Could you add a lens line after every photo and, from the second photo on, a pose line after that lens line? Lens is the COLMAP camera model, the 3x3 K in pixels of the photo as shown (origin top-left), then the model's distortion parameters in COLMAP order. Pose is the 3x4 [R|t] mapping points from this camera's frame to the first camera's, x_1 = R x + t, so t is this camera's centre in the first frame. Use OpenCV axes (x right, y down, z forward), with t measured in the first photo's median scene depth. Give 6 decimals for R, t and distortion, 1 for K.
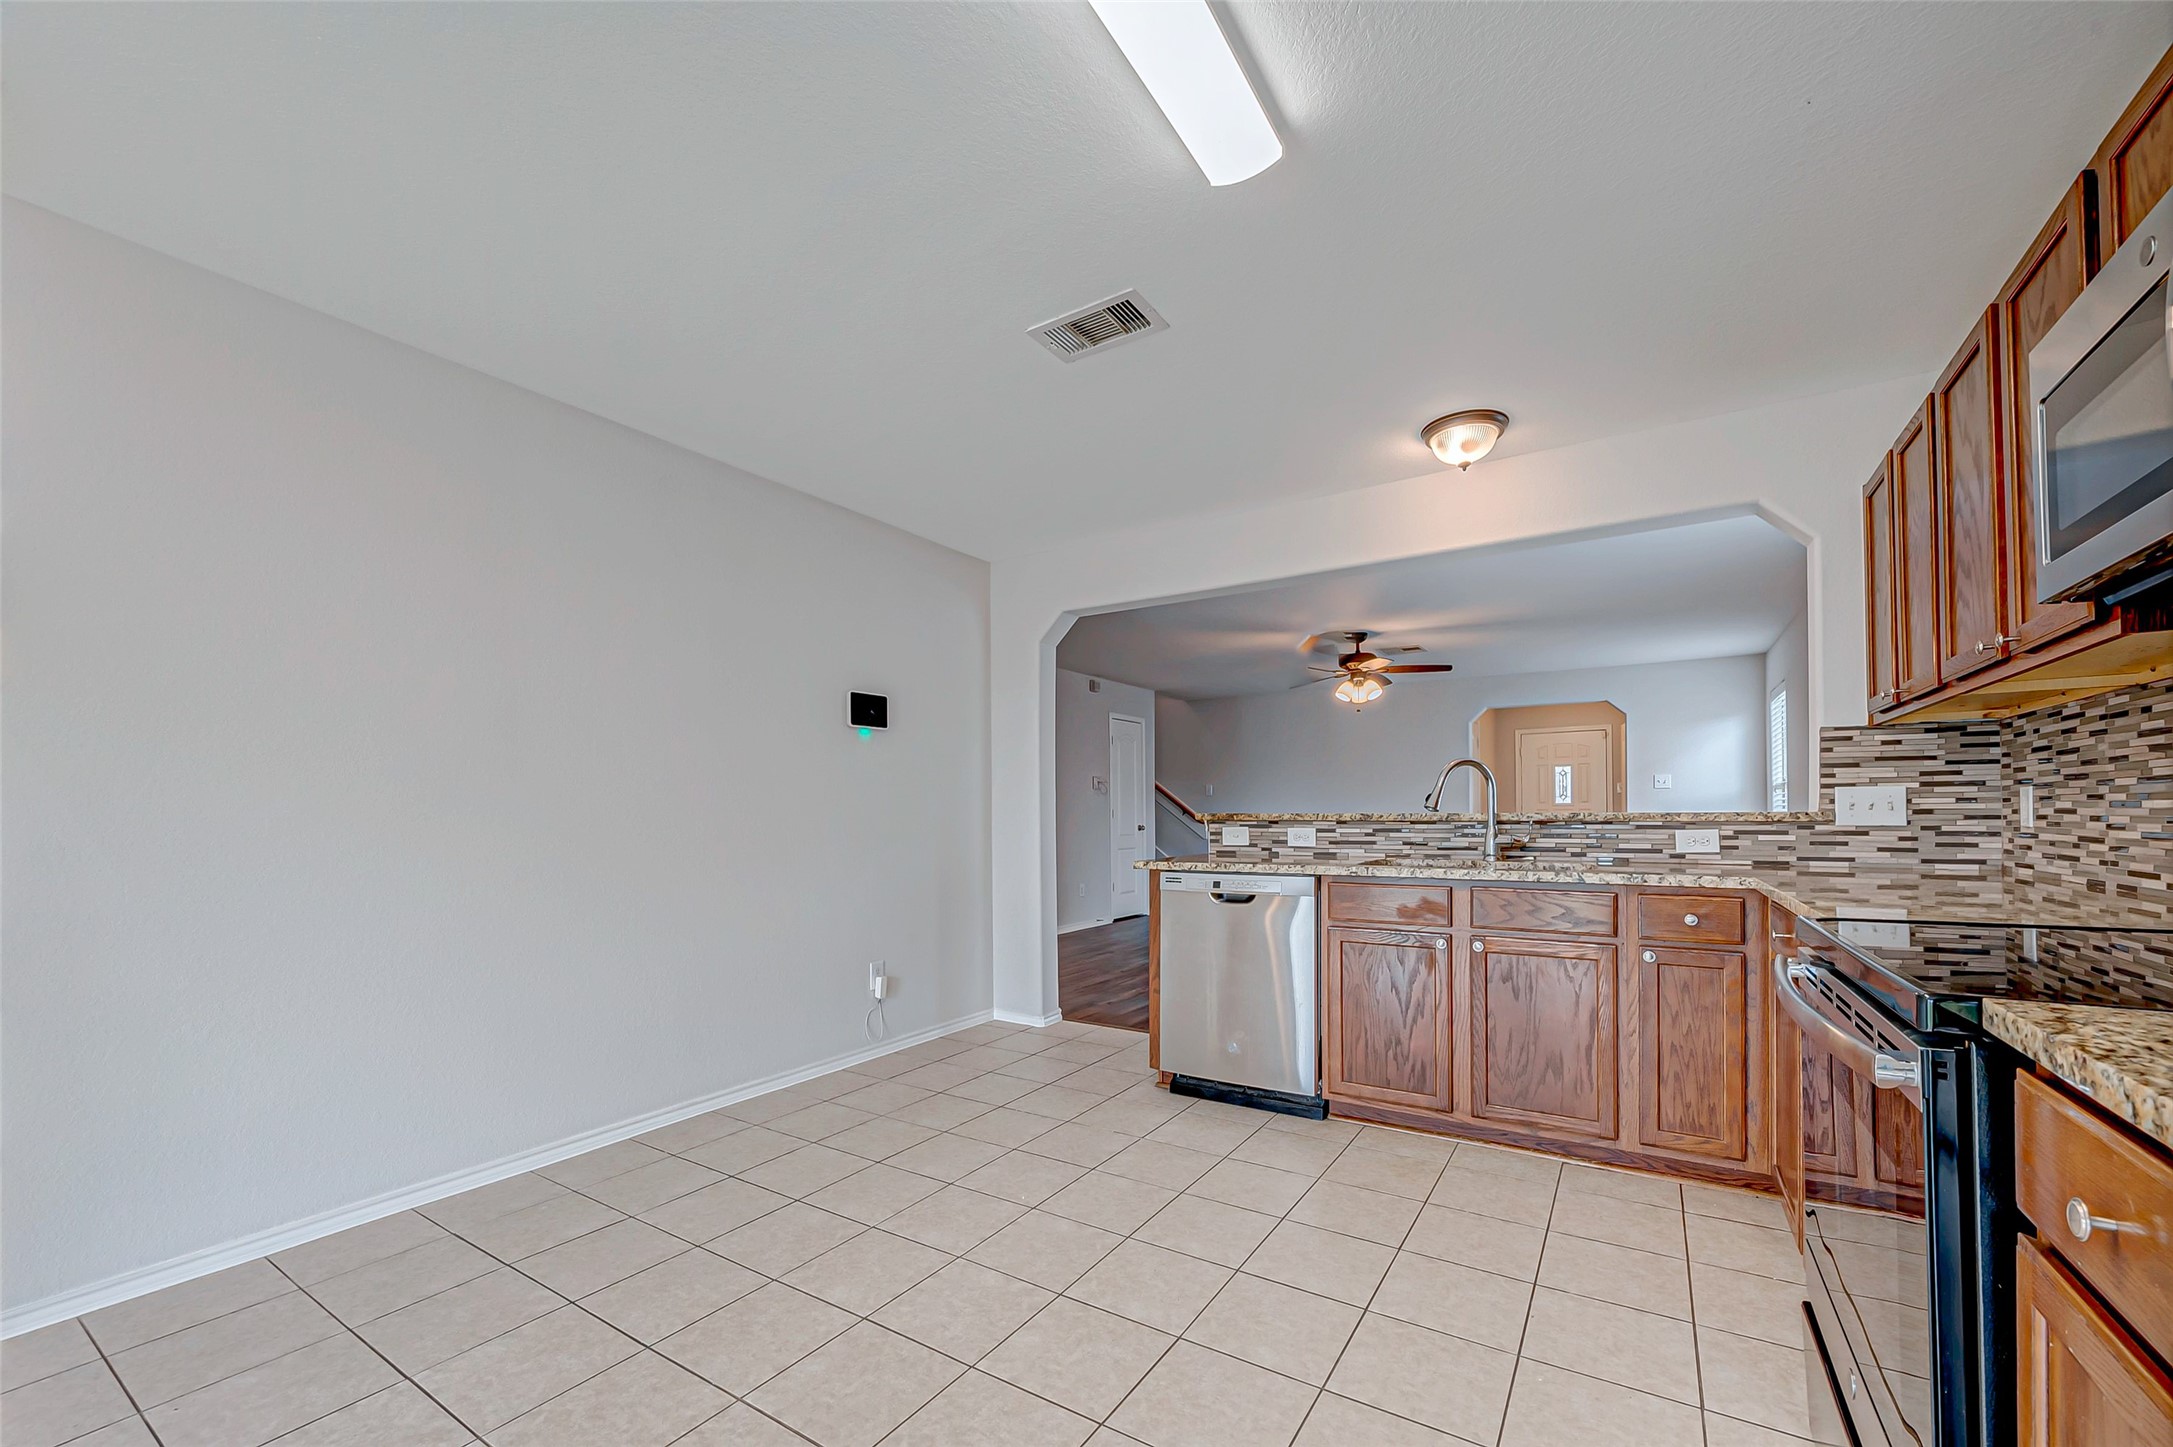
lens RADIAL K [[854.7, 0, 1083.7], [0, 854.7, 812.2], [0, 0, 1]] dist [-0.002310, -0.001875]
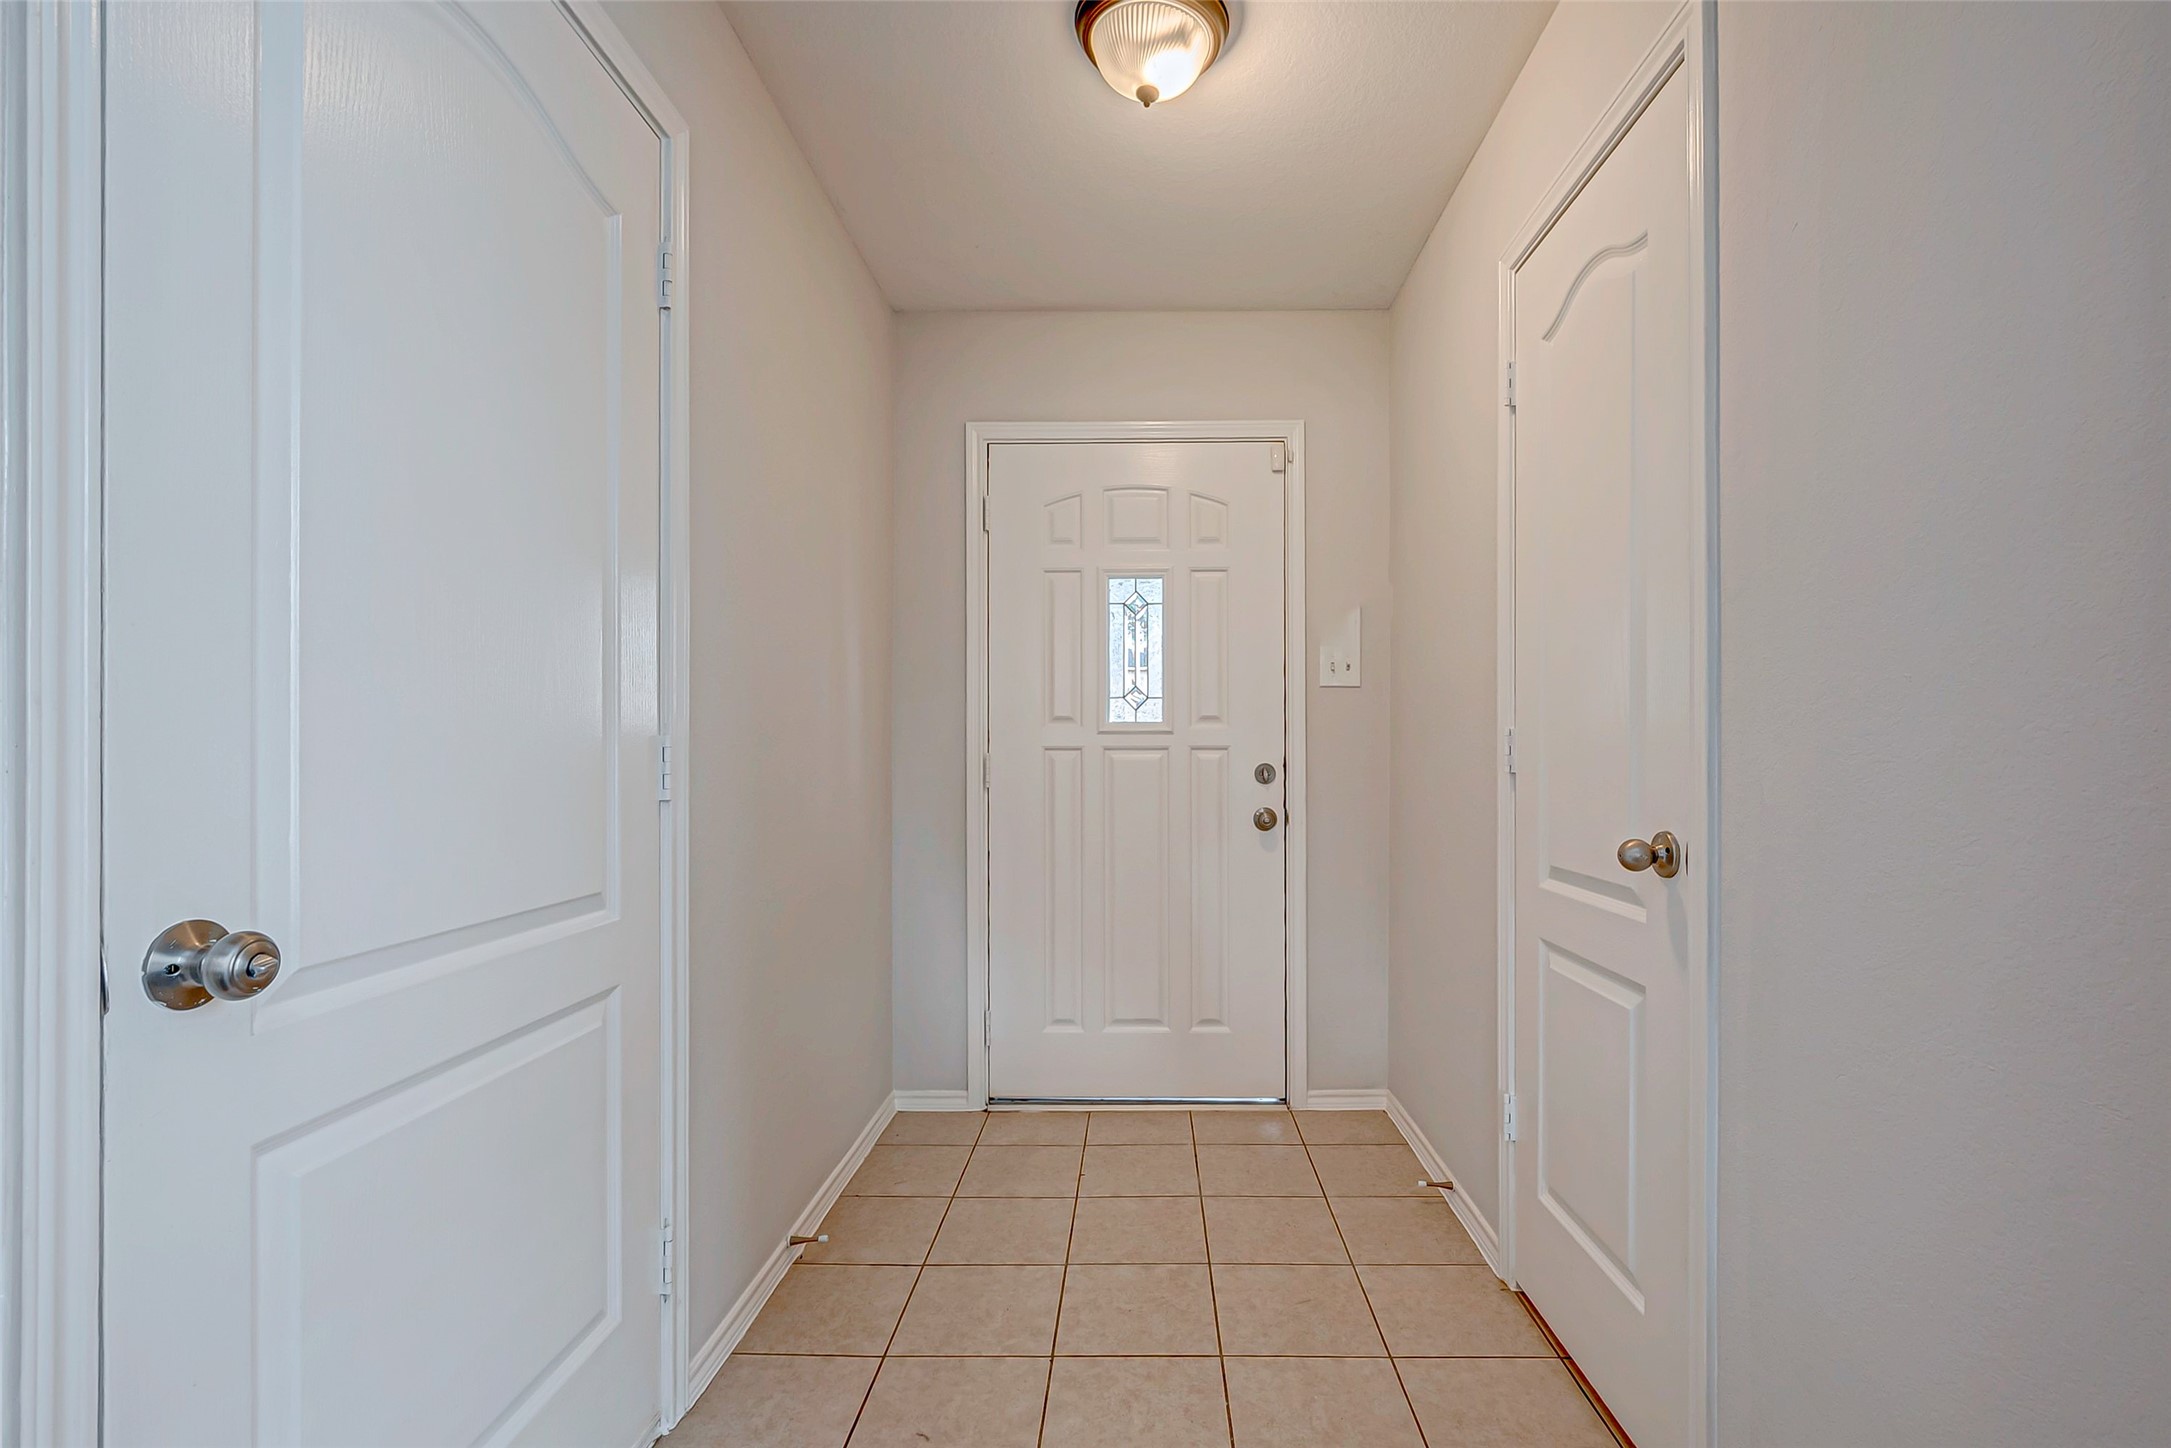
lens RADIAL K [[853.9, 0, 1101.6], [0, 853.9, 727.8], [0, 0, 1]] dist [-0.002310, -0.001875]
pose [[0.847391, 0.006565, 0.530929, 1.512685], [-0.004901, 0.999978, -0.004543, -0.027270], [-0.530947, 0.001247, 0.847404, 2.858111]]
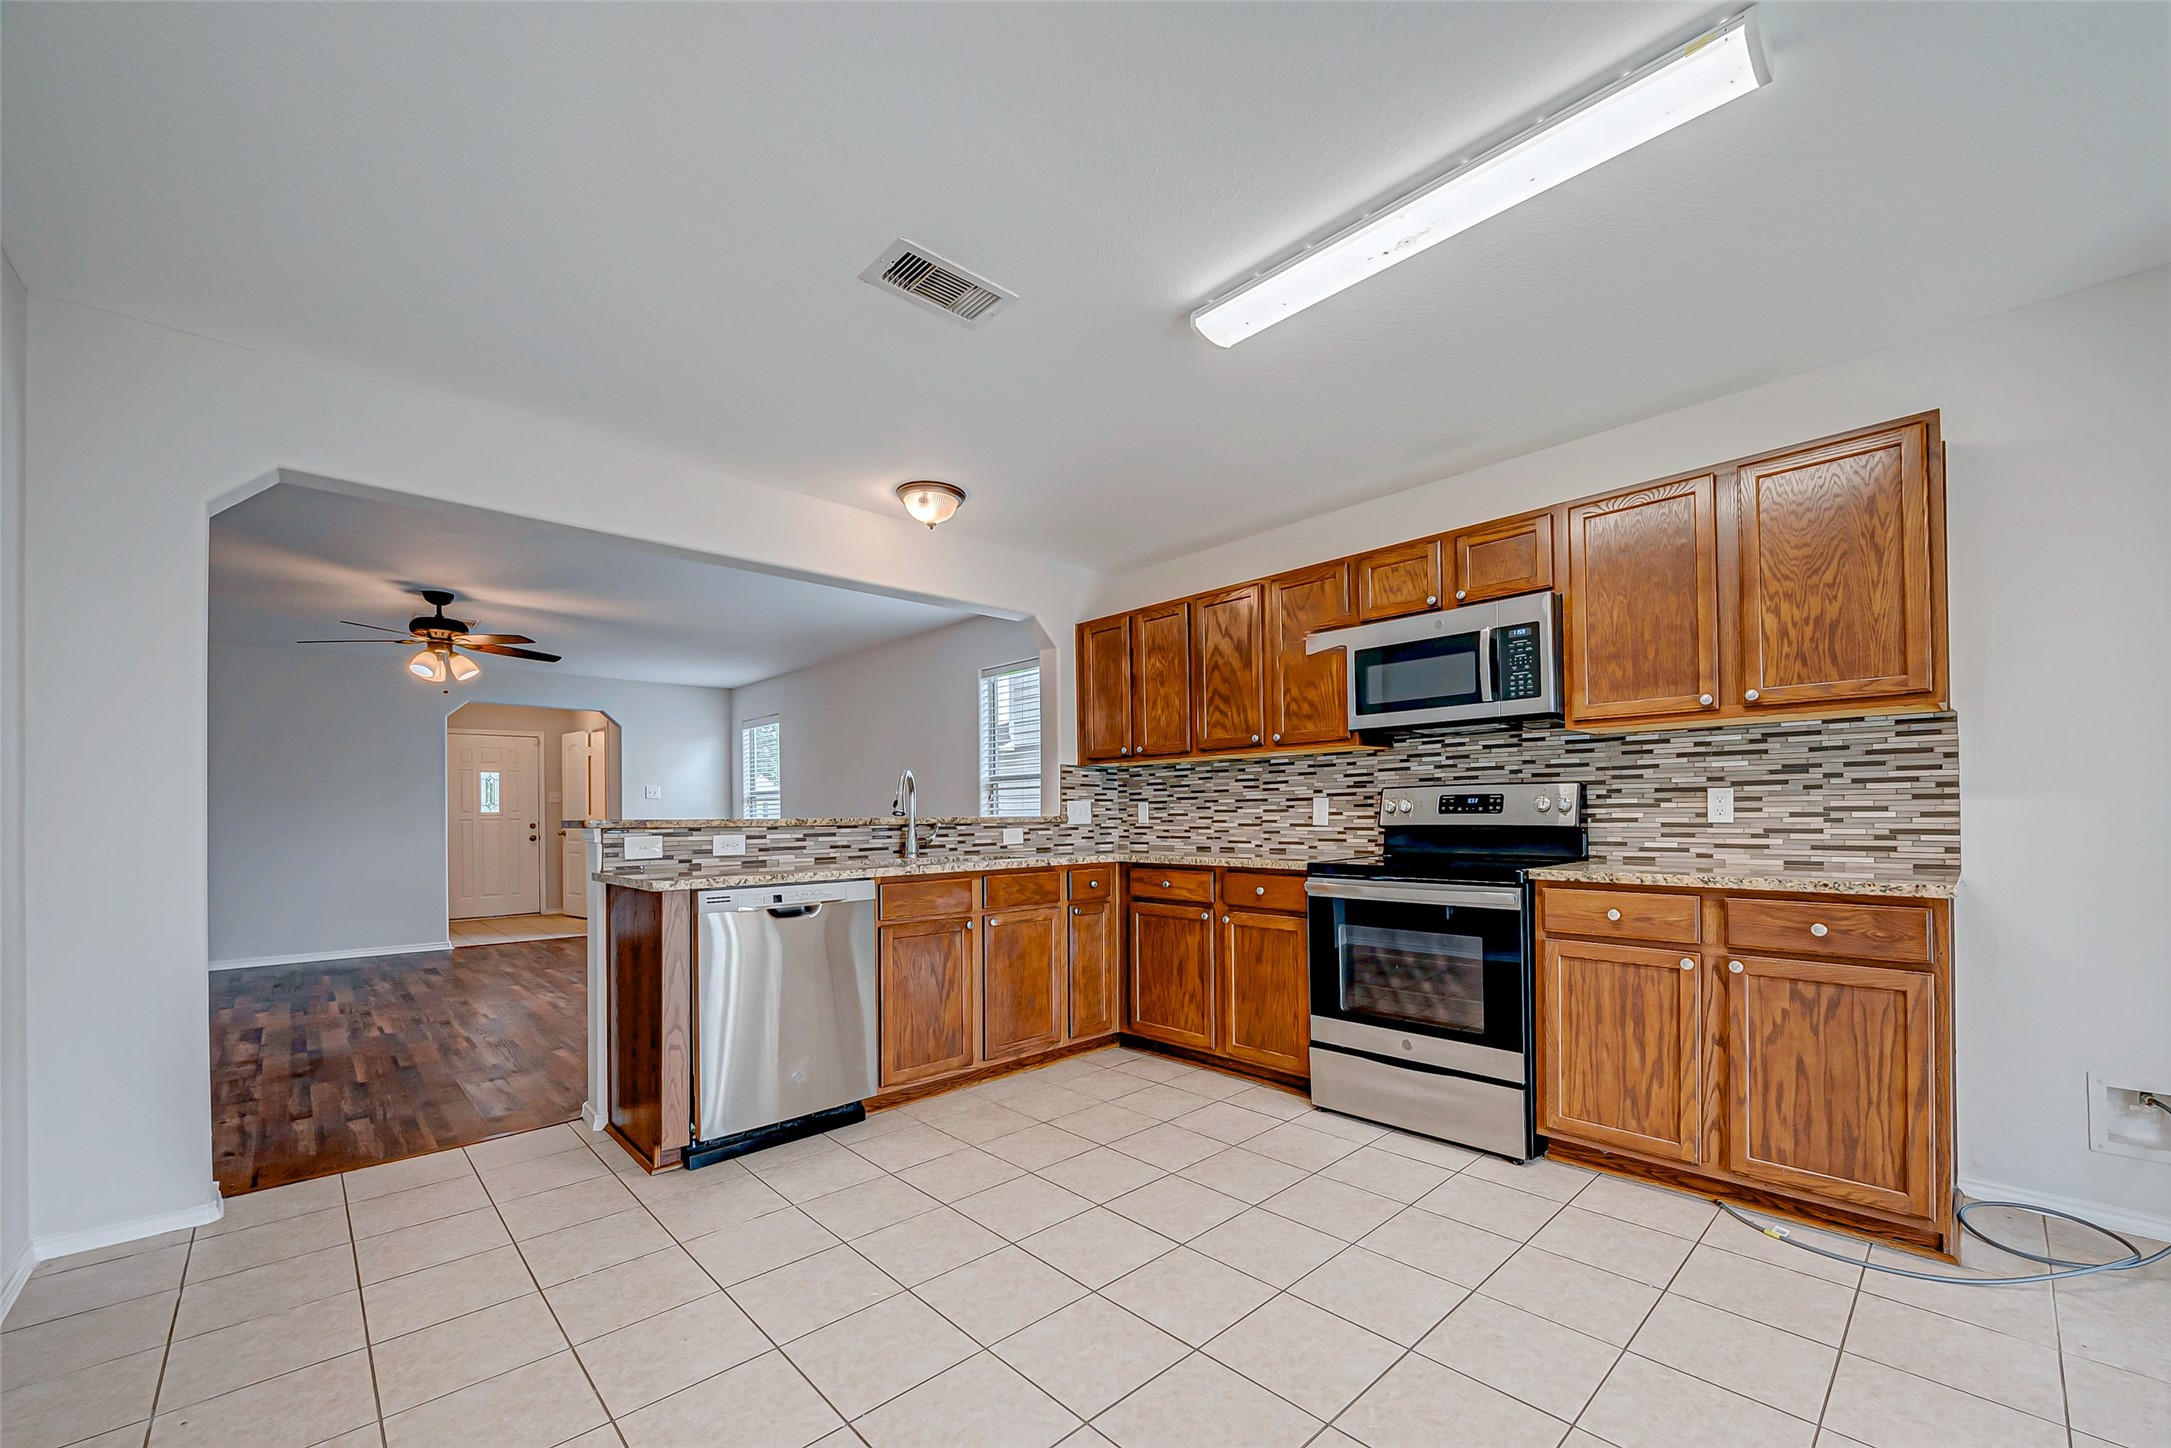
lens RADIAL K [[853.9, 0, 1107.3], [0, 853.9, 809.1], [0, 0, 1]] dist [-0.002310, -0.001875]
pose [[0.227819, 0.009894, 0.973653, -0.667363], [0.007368, 0.999902, -0.011885, 0.006018], [-0.973676, 0.009882, 0.227724, 0.506528]]
